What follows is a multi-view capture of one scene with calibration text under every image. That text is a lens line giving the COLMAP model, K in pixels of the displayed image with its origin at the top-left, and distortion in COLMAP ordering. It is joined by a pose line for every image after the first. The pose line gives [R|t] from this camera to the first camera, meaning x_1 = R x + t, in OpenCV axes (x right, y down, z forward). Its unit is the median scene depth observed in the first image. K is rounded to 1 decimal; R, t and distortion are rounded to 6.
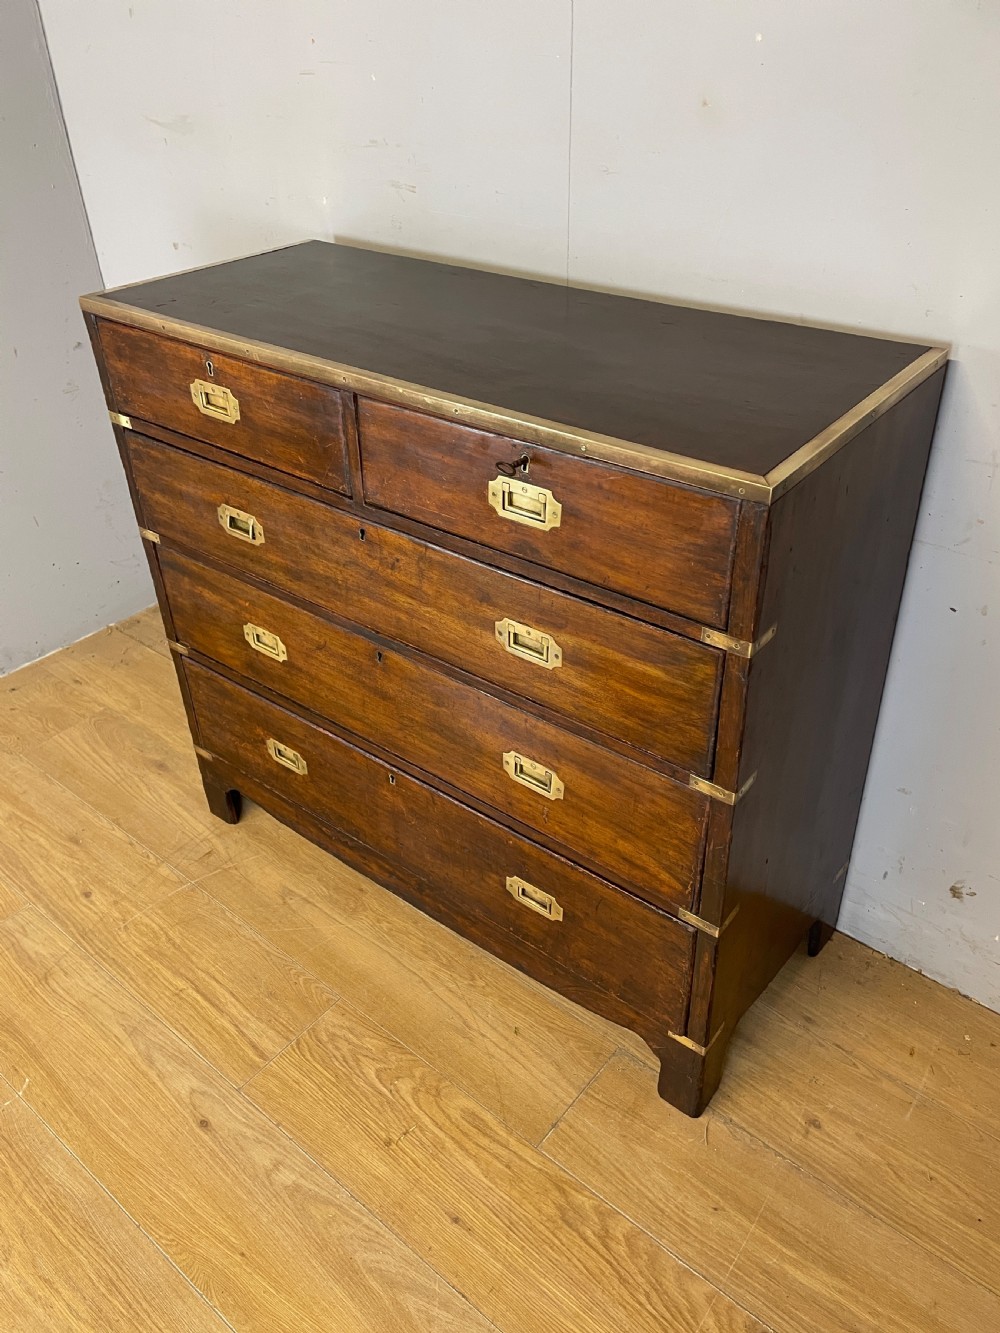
lens RADIAL K [[1012.3, 0, 500.0], [0, 1012.3, 666.5], [0, 0, 1]] dist [0.099879, -0.120206]
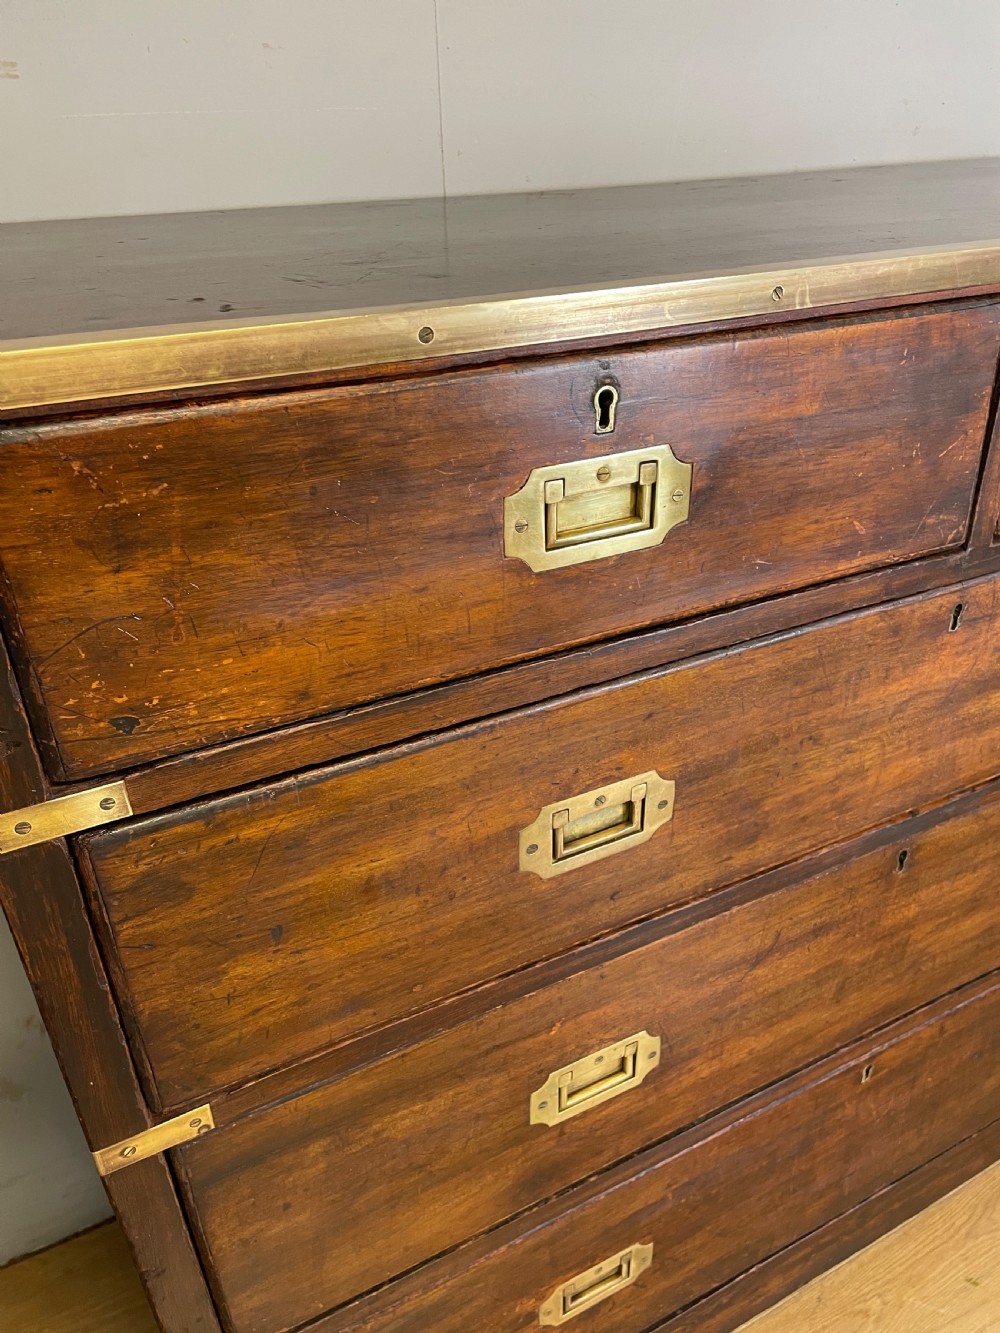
lens RADIAL K [[989.0, 0, 503.3], [0, 989.0, 662.6], [0, 0, 1]] dist [0.084990, -0.111647]
pose [[0.381620, -0.437625, 0.814156, -0.506210], [0.536140, 0.822306, 0.190700, -0.282748], [-0.752941, 0.363726, 0.548437, 0.842395]]
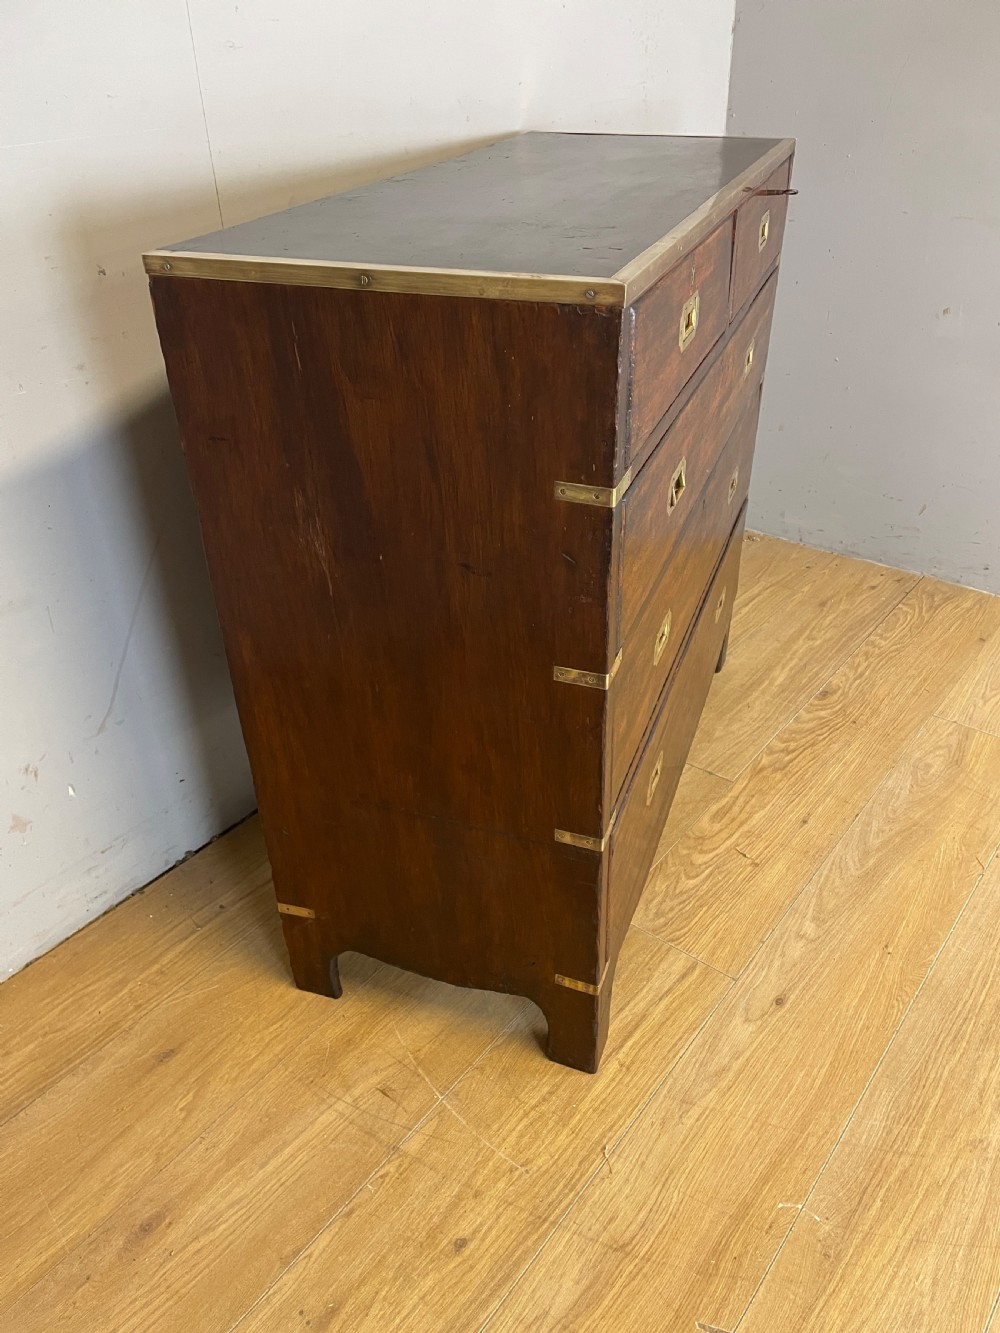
lens RADIAL K [[993.7, 0, 495.8], [0, 993.7, 669.7], [0, 0, 1]] dist [0.095272, -0.112020]
pose [[-0.019654, -0.526248, 0.850104, -0.977712], [0.584648, 0.683693, 0.436750, -0.357140], [-0.811049, 0.505596, 0.294232, 0.829423]]
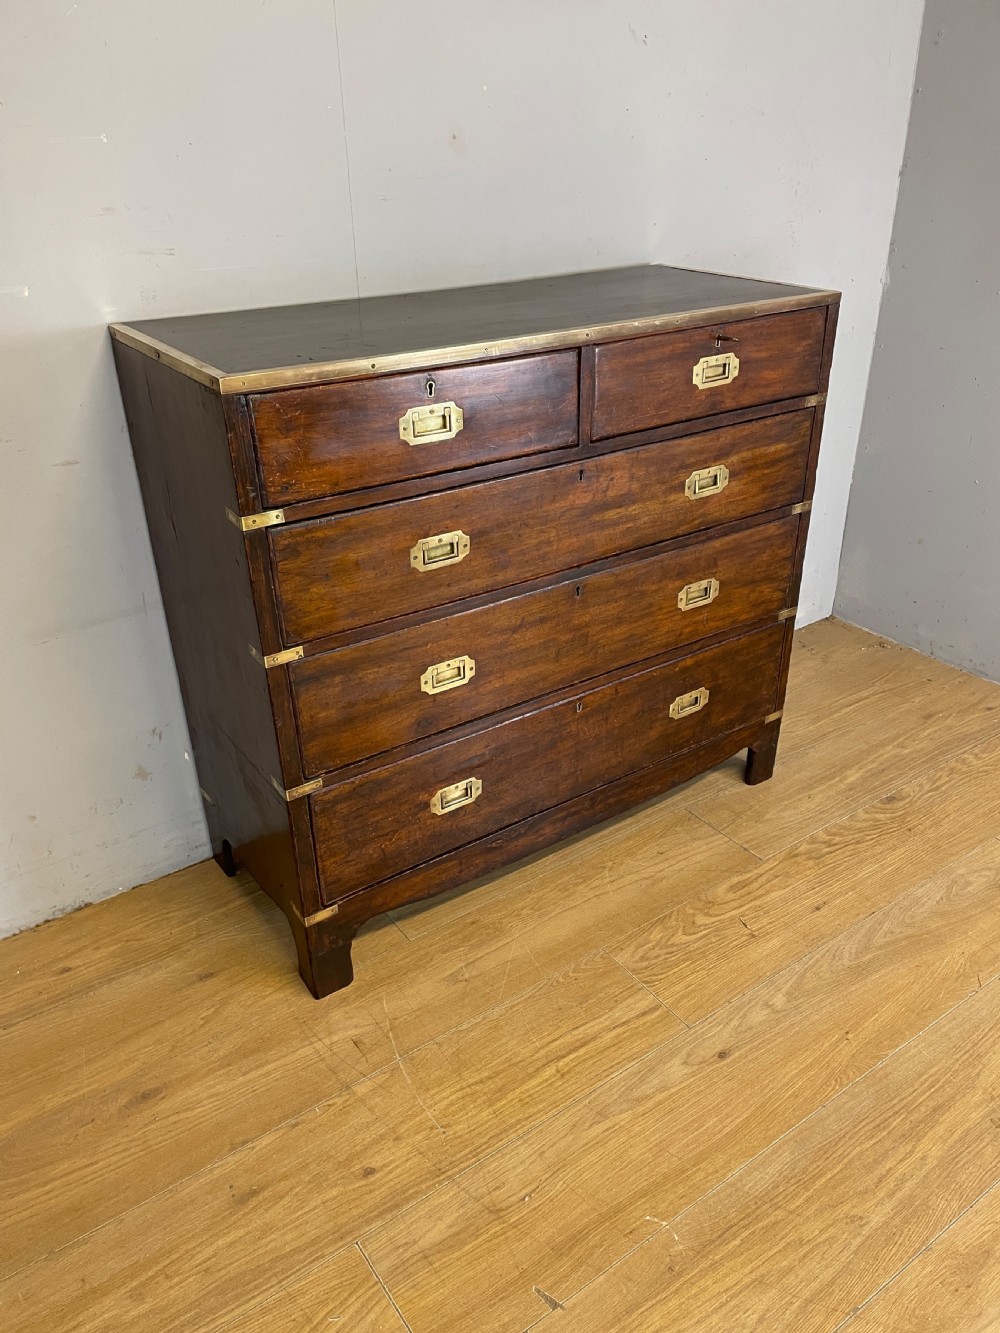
lens RADIAL K [[988.7, 0, 500.0], [0, 988.7, 666.5], [0, 0, 1]] dist [0.099636, -0.111858]
pose [[0.266012, -0.442503, 0.856404, -1.107497], [0.553153, 0.797660, 0.240332, -0.252926], [-0.789468, 0.409791, 0.456960, 0.587120]]
